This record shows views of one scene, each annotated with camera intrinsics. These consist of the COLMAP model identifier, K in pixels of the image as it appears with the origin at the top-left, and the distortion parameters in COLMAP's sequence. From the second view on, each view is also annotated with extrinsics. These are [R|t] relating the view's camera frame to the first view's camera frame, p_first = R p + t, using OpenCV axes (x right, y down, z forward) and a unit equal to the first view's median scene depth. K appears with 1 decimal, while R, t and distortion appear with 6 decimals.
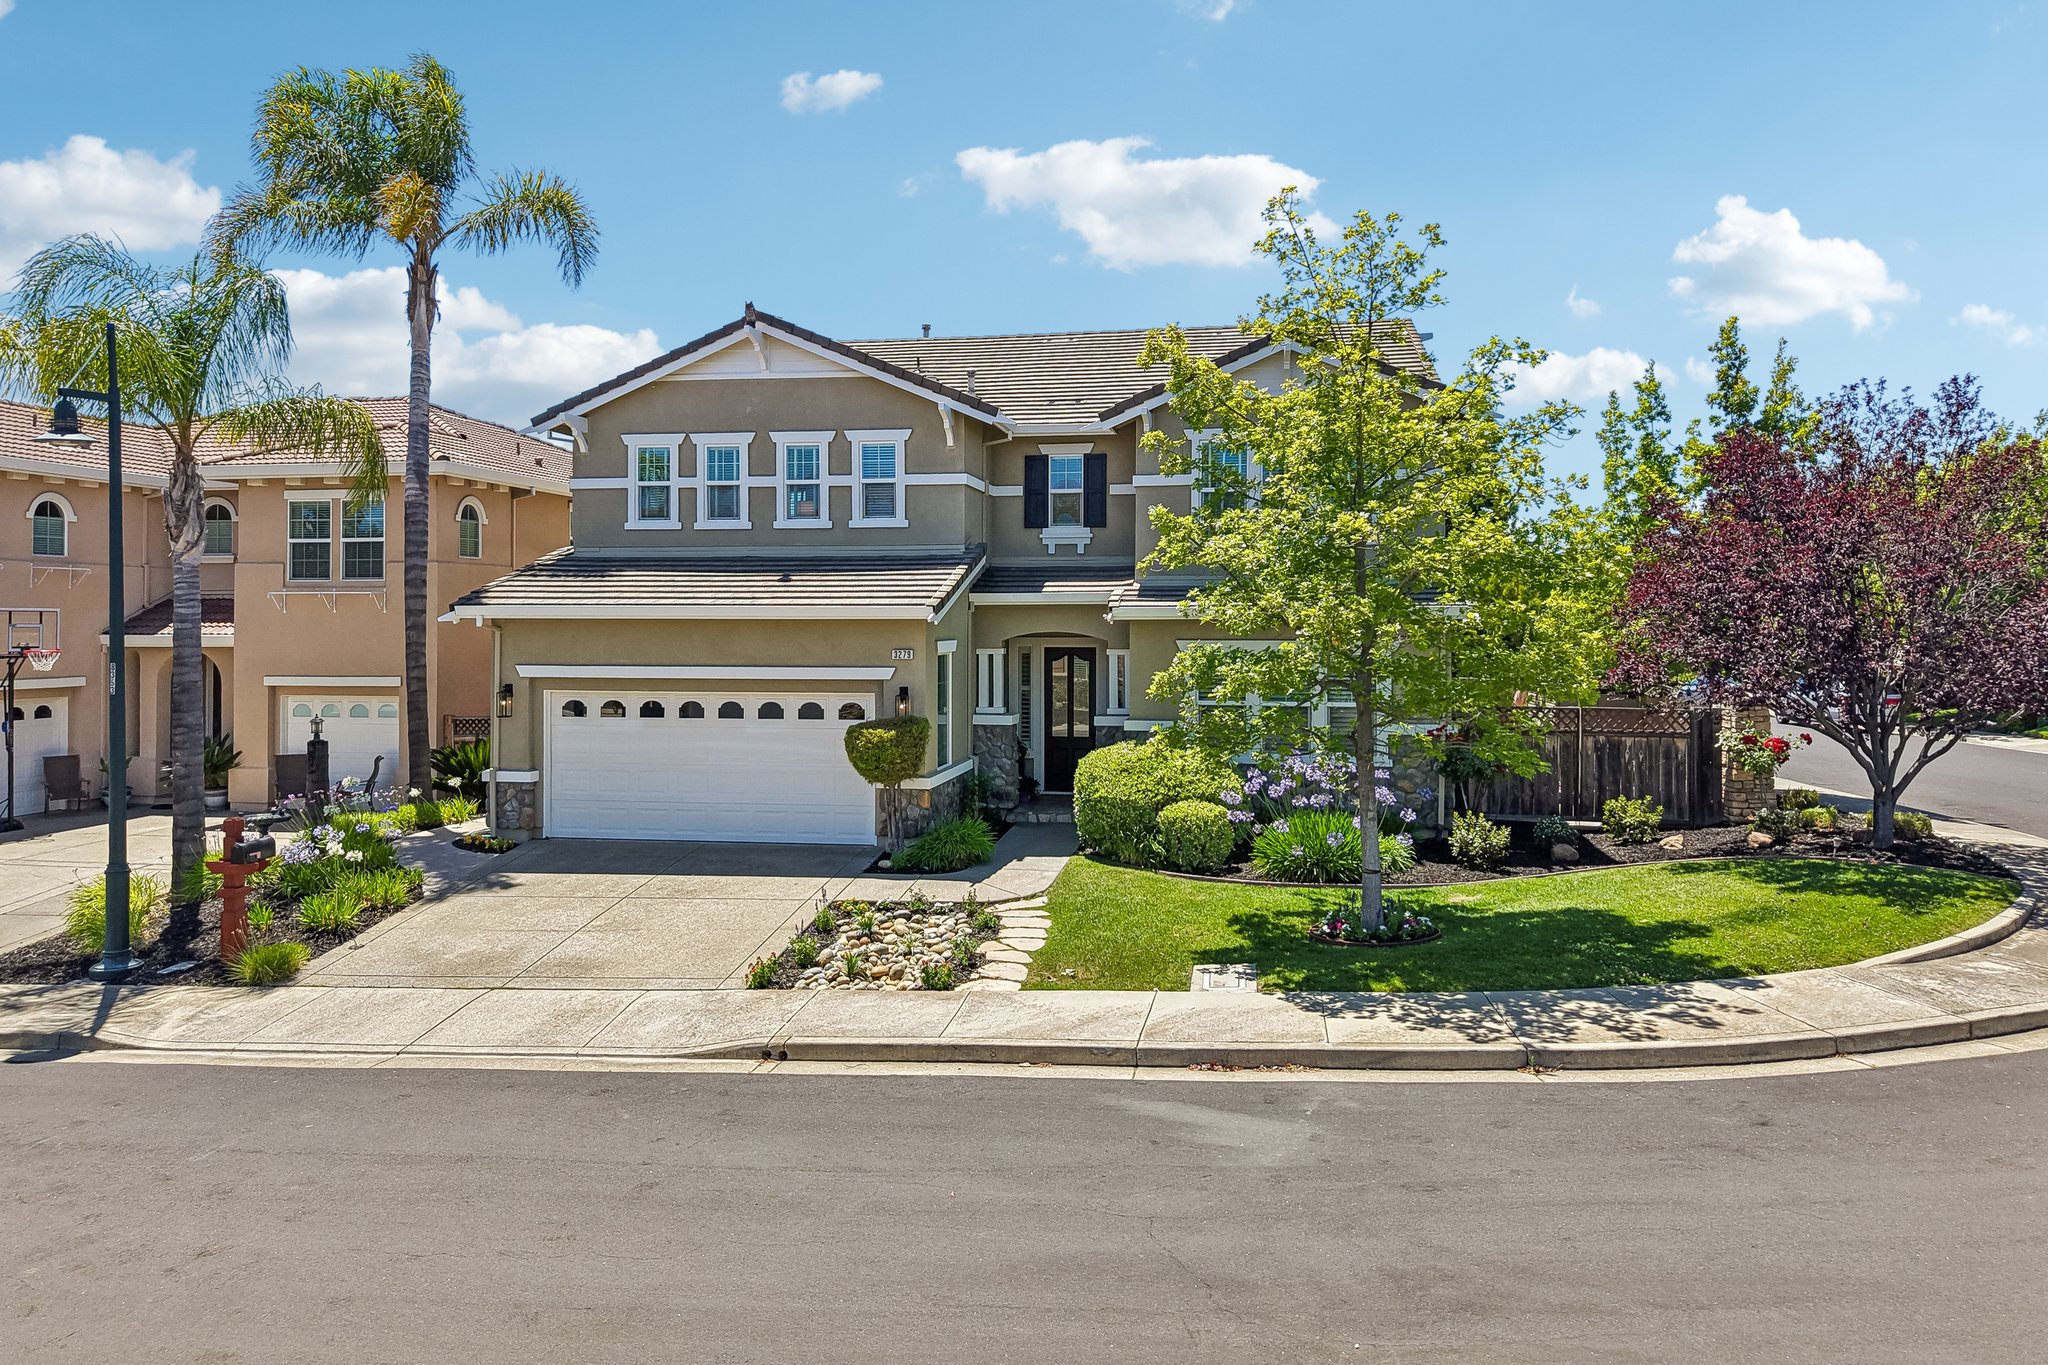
lens RADIAL K [[1427.9, 0, 1038.8], [0, 1427.9, 650.3], [0, 0, 1]] dist [0.010385, -0.006015]
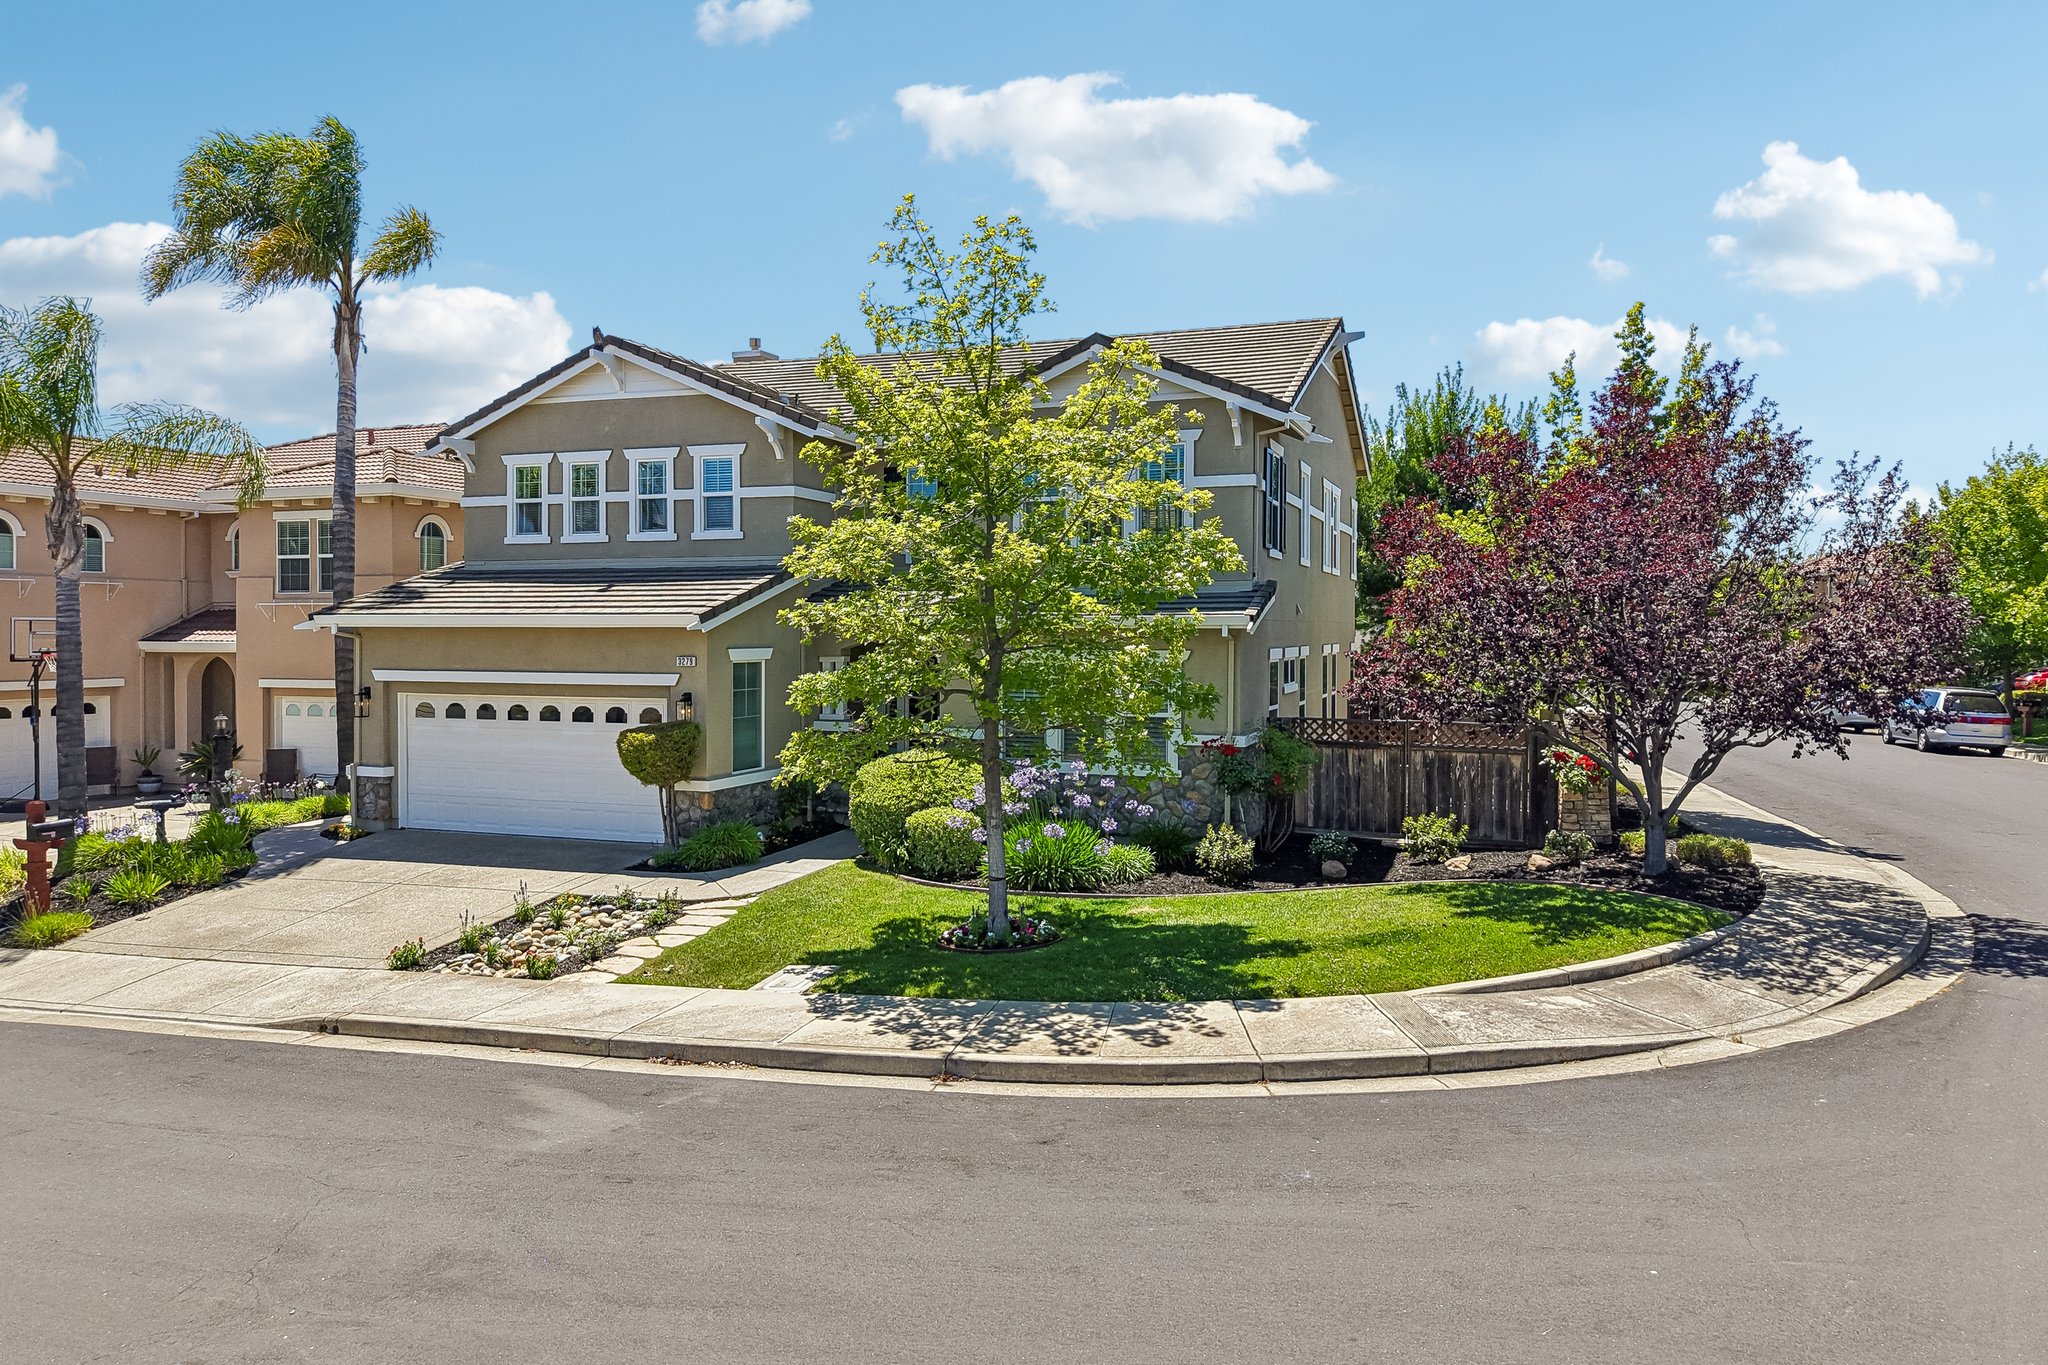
lens RADIAL K [[1419.0, 0, 1024.0], [0, 1419.0, 682.5], [0, 0, 1]] dist [0.003947, -0.004520]
pose [[0.984098, 0.007110, -0.177486, 0.320250], [-0.004255, 0.999855, 0.016463, 0.000315], [0.177577, -0.015446, 0.983986, 0.023315]]
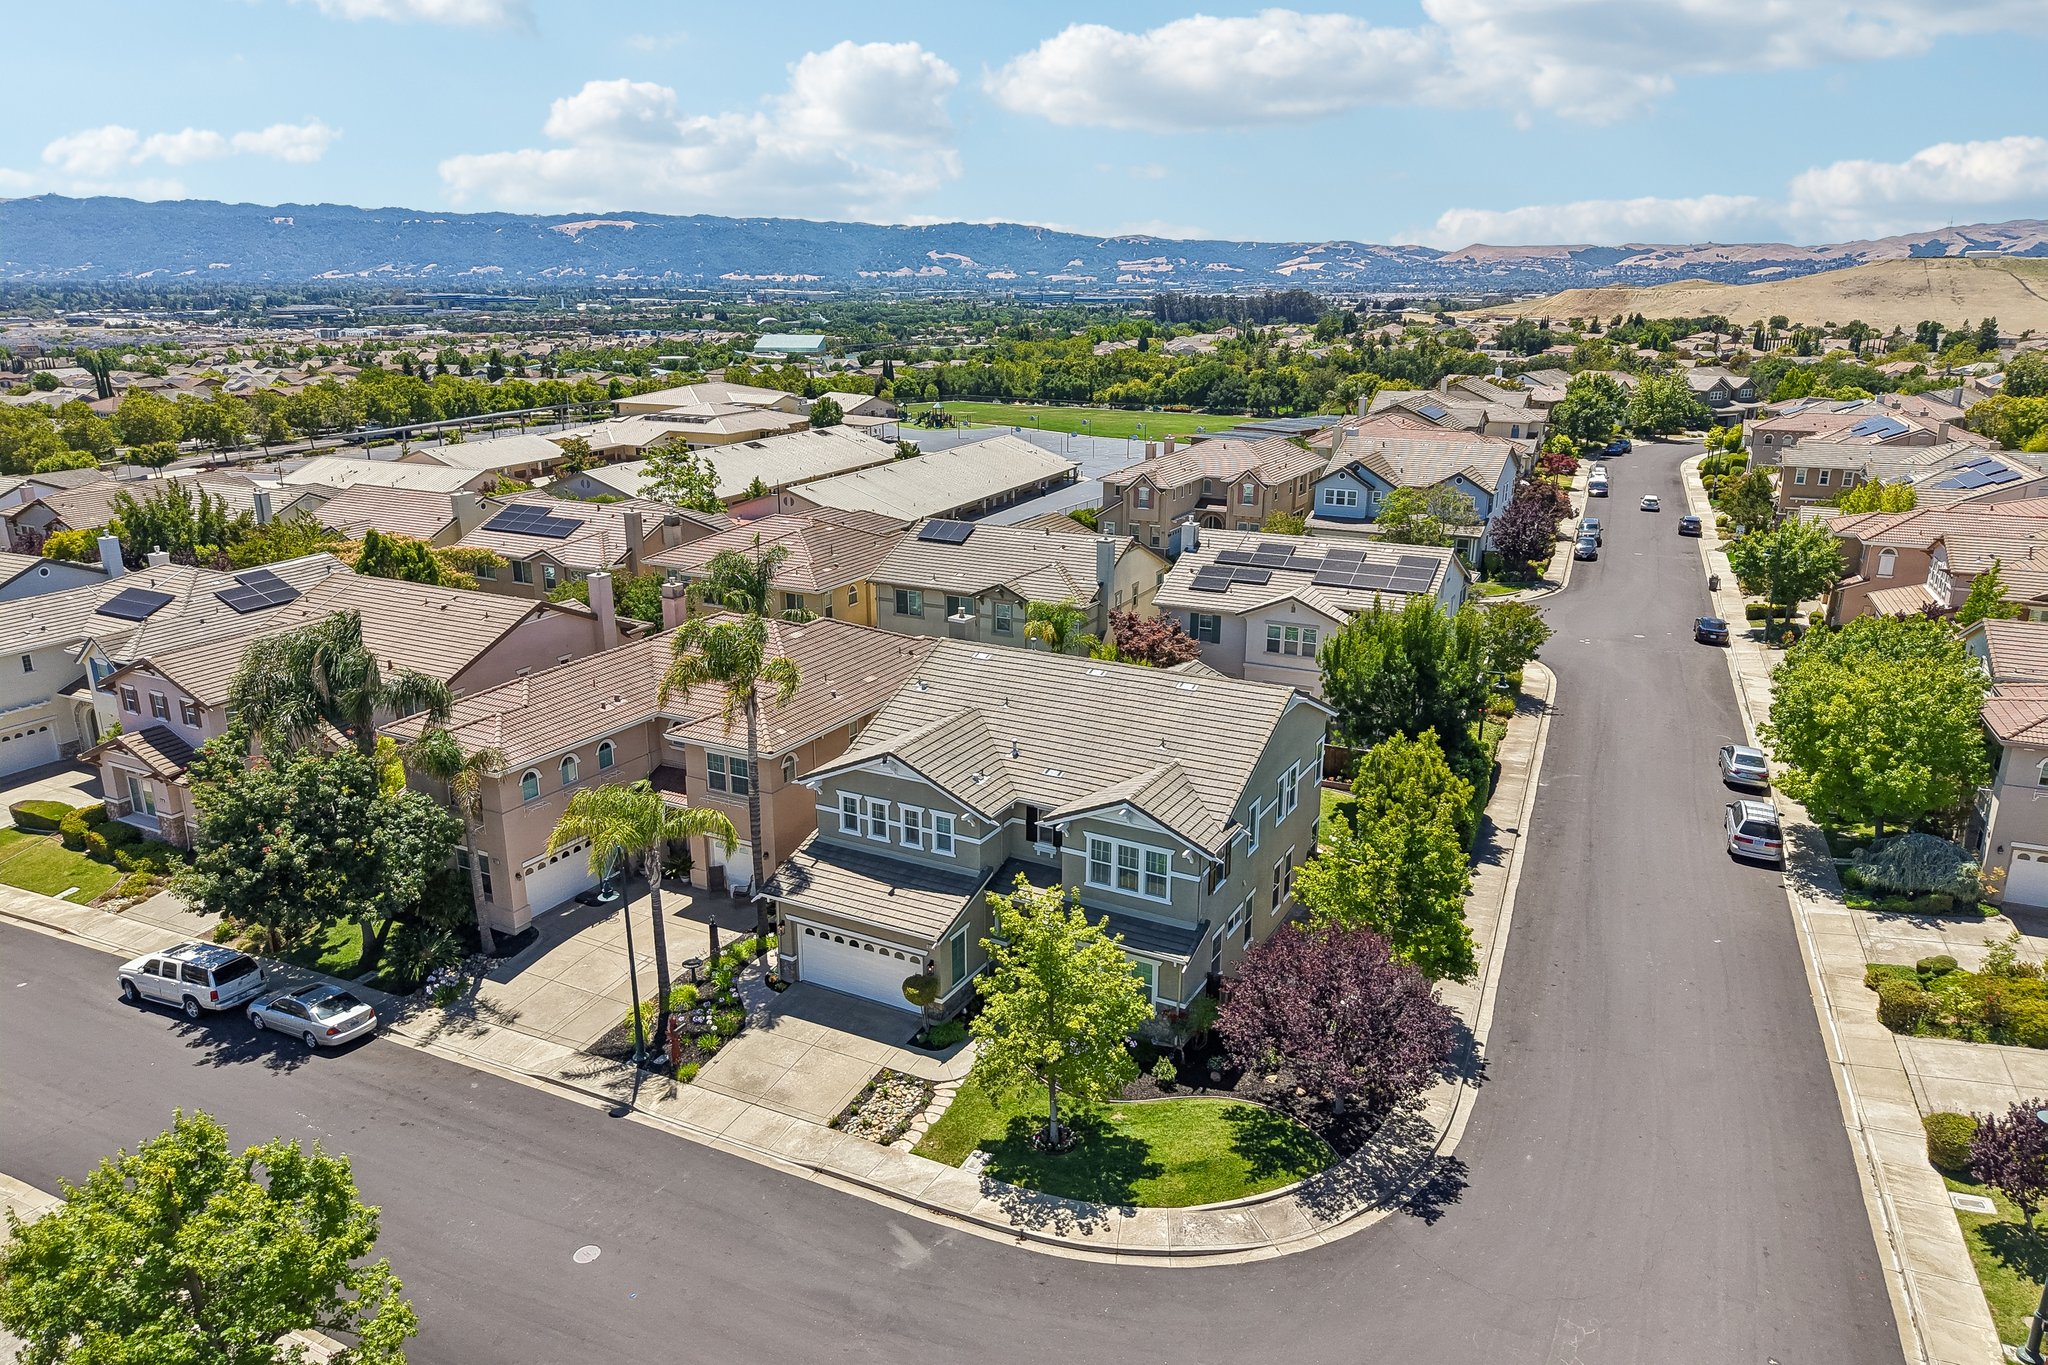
lens RADIAL K [[1409.9, 0, 1024.0], [0, 1409.9, 682.5], [0, 0, 1]] dist [0.020921, -0.005755]
pose [[0.947291, 0.093189, -0.306521, 0.672645], [-0.008501, 0.963736, 0.266722, -0.973637], [0.320261, -0.250057, 0.913731, -0.875427]]
